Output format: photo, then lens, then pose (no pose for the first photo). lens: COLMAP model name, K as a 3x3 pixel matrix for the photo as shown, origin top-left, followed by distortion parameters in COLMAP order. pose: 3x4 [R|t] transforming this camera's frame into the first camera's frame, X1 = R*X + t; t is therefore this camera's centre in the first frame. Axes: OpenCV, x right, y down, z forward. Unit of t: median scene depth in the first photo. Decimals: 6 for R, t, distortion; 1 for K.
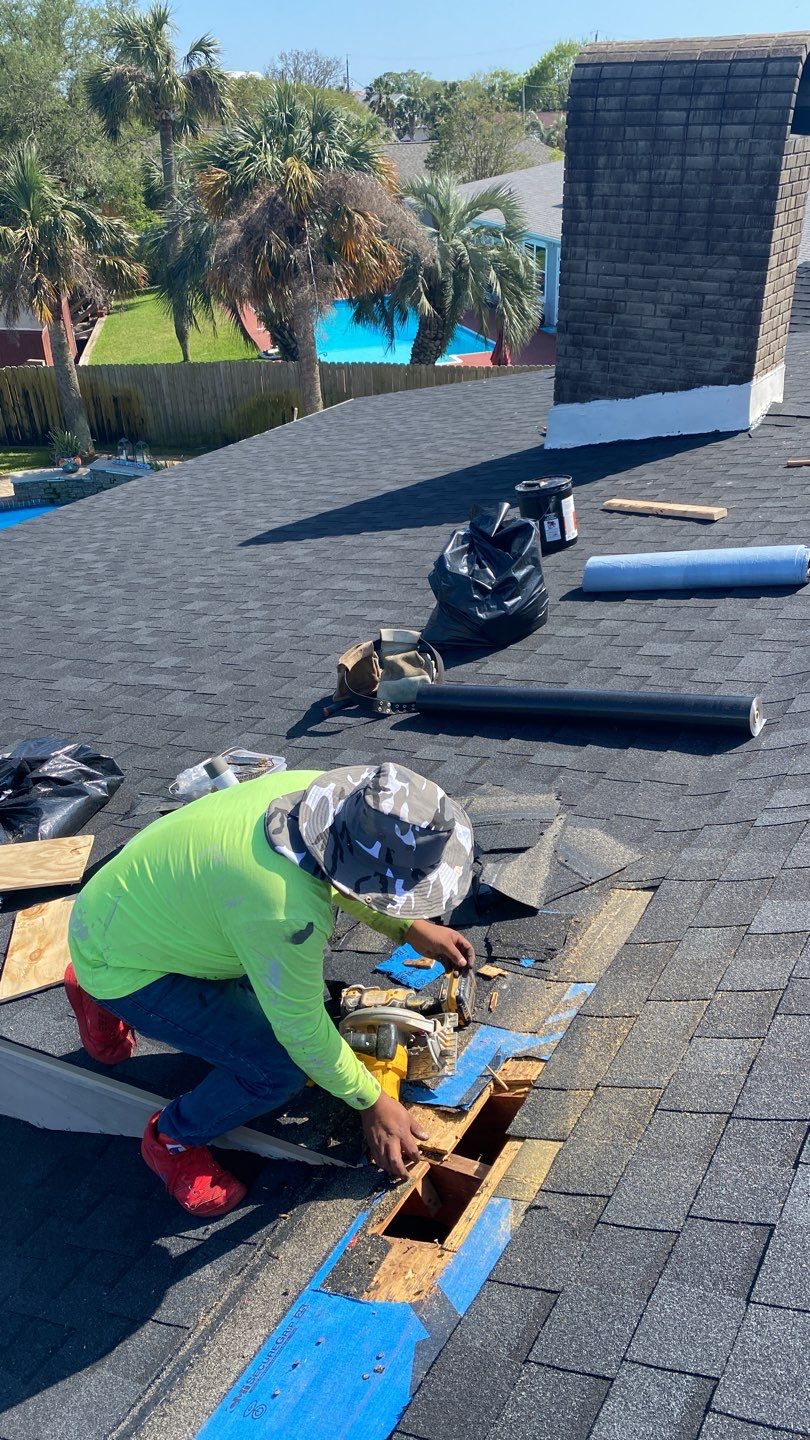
lens RADIAL K [[1109.0, 0, 405.0], [0, 1109.0, 720.0], [0, 0, 1]] dist [0.009731, -0.002016]
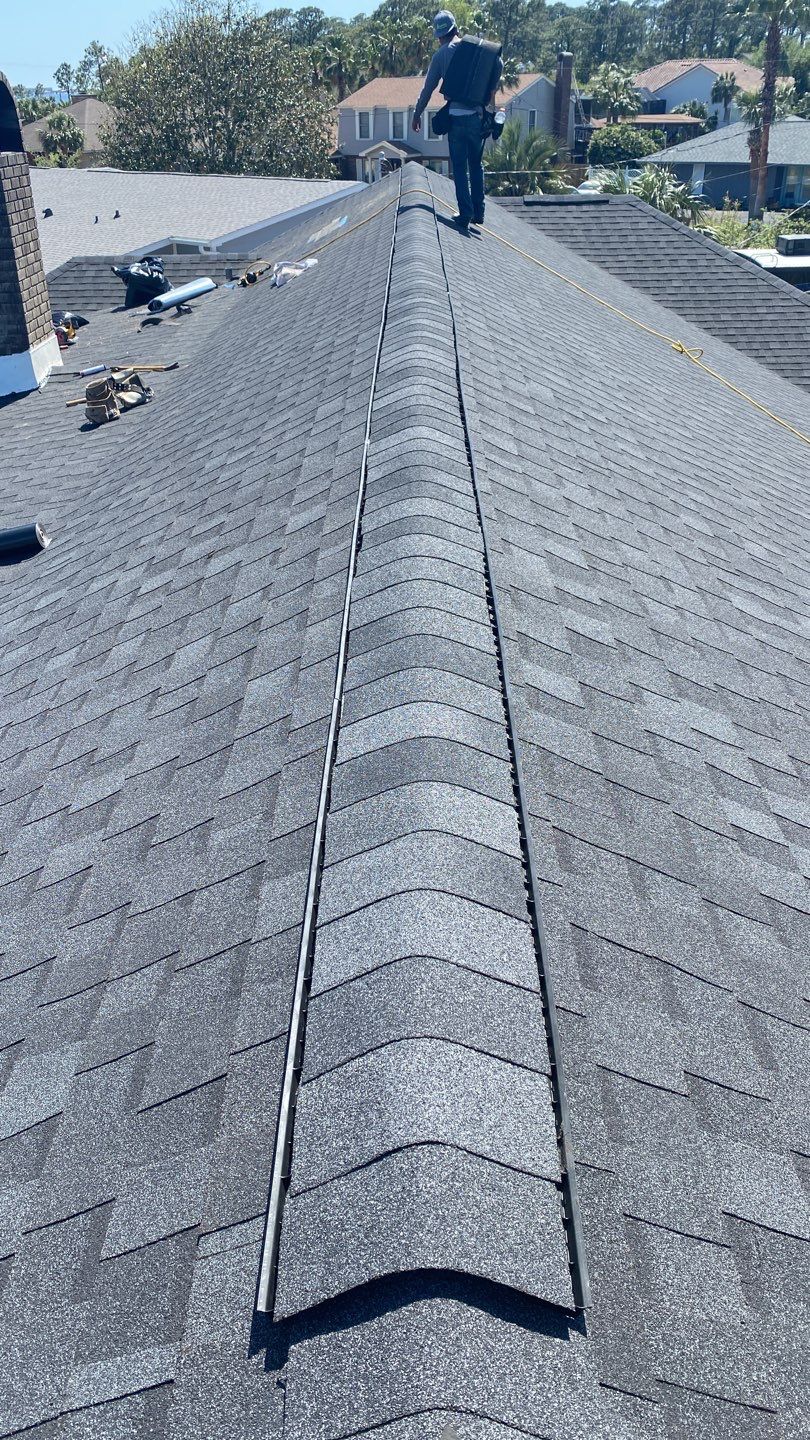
lens RADIAL K [[1109.0, 0, 405.0], [0, 1109.0, 720.0], [0, 0, 1]] dist [0.009731, -0.002016]
pose [[0.846540, -0.256268, 0.466579, -0.017552], [0.259588, 0.963948, 0.058462, 0.129508], [-0.464740, 0.071628, 0.882545, -0.257710]]
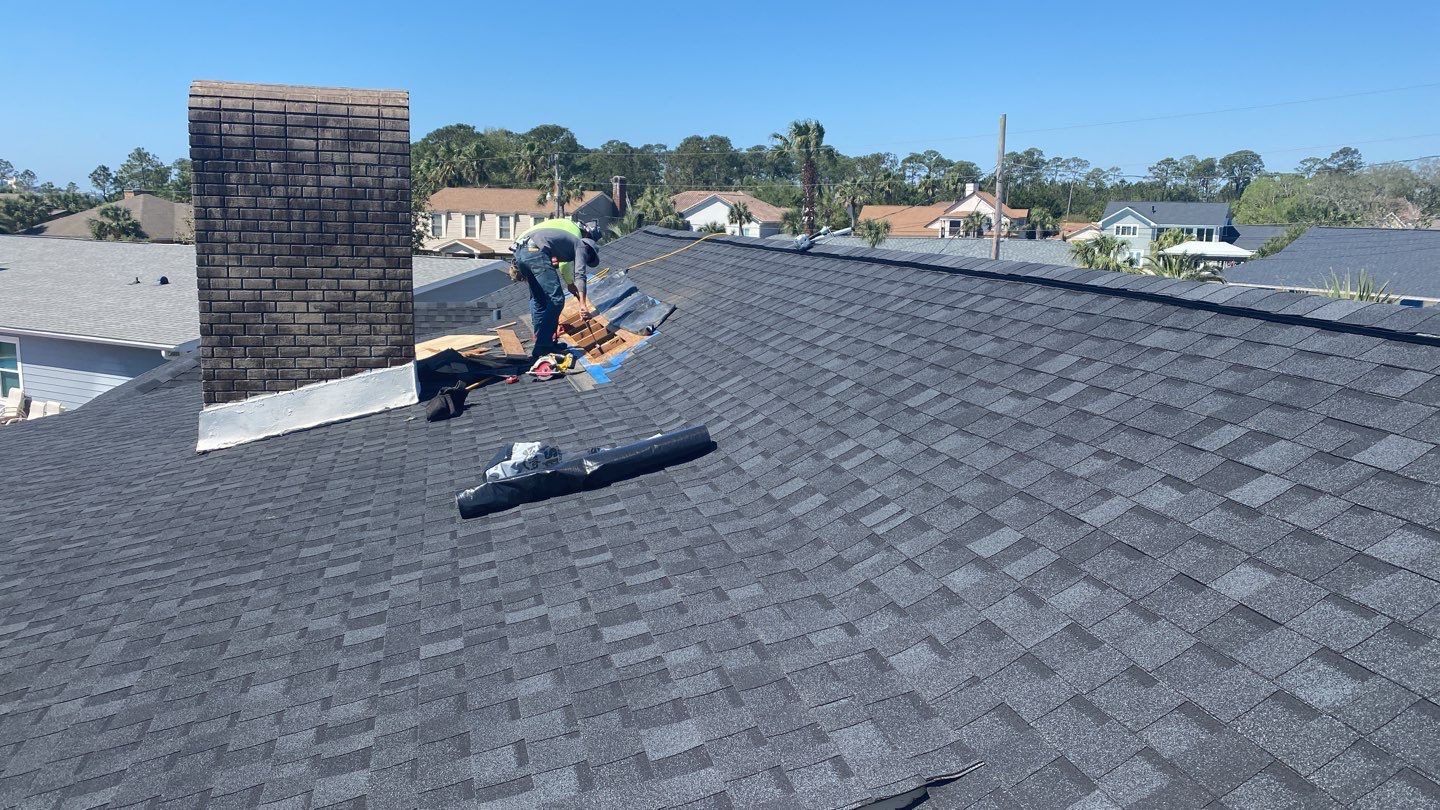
lens RADIAL K [[1109.0, 0, 730.8], [0, 1109.0, 401.5], [0, 0, 1]] dist [0.009731, -0.002016]
pose [[0.679111, -0.083731, 0.729245, -0.289269], [0.324407, 0.925420, -0.195850, 0.055085], [-0.658459, 0.369576, 0.655626, 0.072295]]
